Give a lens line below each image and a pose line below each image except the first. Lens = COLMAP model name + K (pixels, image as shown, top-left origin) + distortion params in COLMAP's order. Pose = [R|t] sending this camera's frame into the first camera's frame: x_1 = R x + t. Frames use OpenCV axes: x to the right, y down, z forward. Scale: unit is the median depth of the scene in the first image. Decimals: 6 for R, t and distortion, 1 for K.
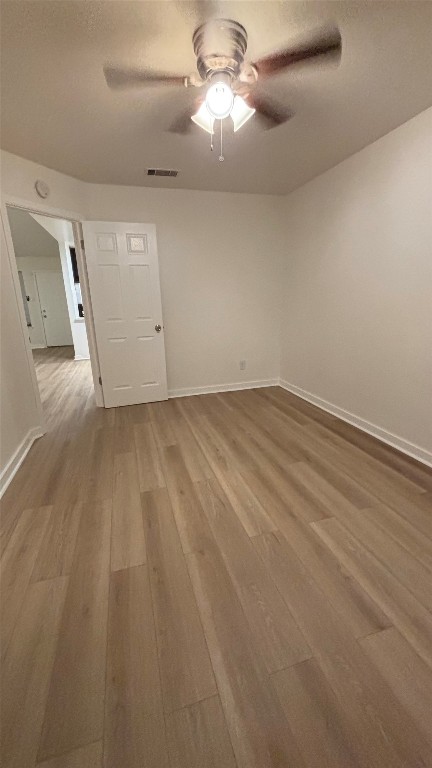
lens RADIAL K [[312.9, 0, 213.6], [0, 312.9, 383.9], [0, 0, 1]] dist [0.000896, -0.000117]
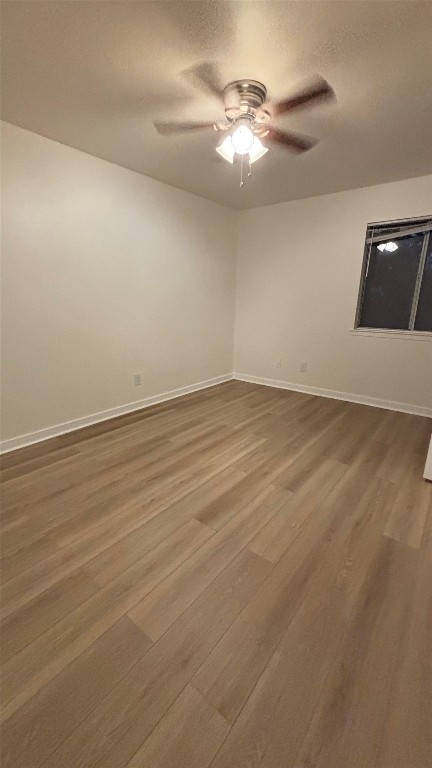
lens RADIAL K [[312.9, 0, 212.0], [0, 312.9, 383.5], [0, 0, 1]] dist [0.000896, -0.000117]
pose [[-0.571659, -0.197649, 0.796330, -0.779916], [0.226300, 0.894925, 0.384574, -0.391915], [-0.788666, 0.400055, -0.466864, 1.478920]]
